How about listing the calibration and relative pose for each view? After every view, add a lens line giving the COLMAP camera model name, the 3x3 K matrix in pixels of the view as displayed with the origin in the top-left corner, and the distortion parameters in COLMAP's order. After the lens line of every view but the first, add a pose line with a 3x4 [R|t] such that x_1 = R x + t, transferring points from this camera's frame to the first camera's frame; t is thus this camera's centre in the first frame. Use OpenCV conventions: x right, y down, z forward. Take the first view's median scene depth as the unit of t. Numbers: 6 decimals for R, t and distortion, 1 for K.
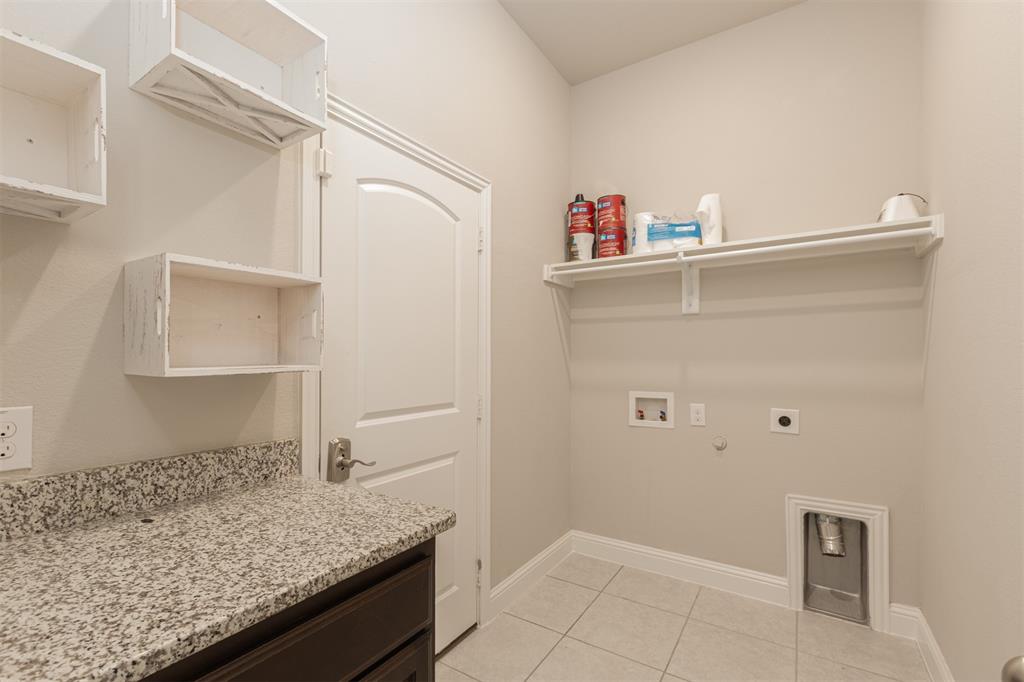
lens RADIAL K [[449.5, 0, 505.0], [0, 449.5, 361.8], [0, 0, 1]] dist [0.002221, 0.000107]
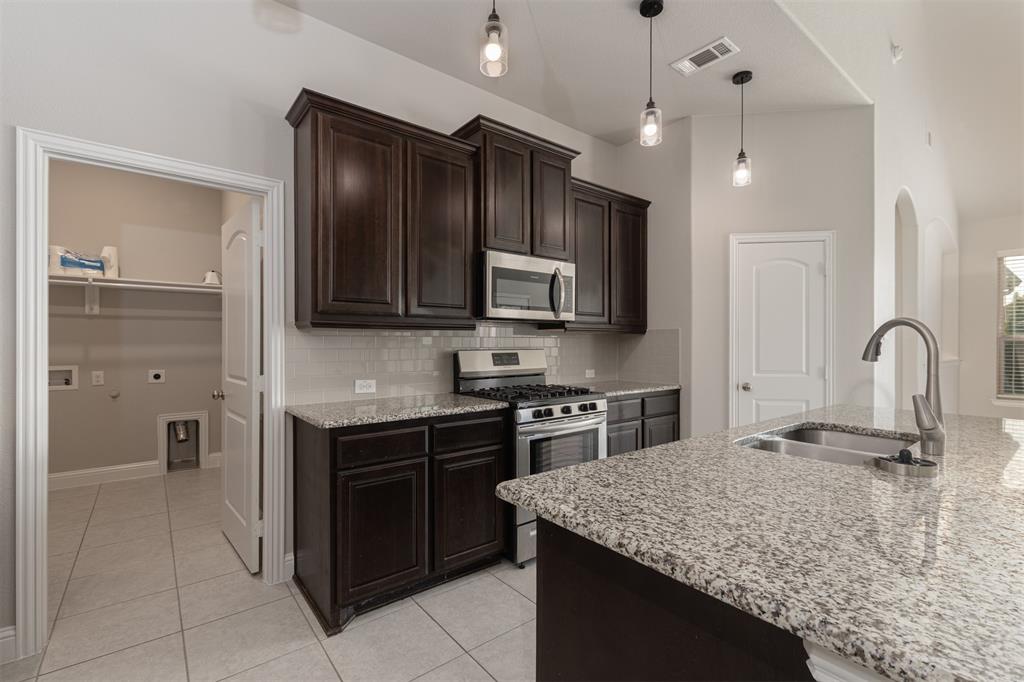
lens RADIAL K [[449.5, 0, 509.4], [0, 449.5, 347.0], [0, 0, 1]] dist [0.002221, 0.000107]
pose [[0.306373, 0.000258, 0.951911, -0.718493], [0.002905, 0.999995, -0.001206, 0.013808], [-0.951907, 0.003134, 0.306371, -0.979608]]
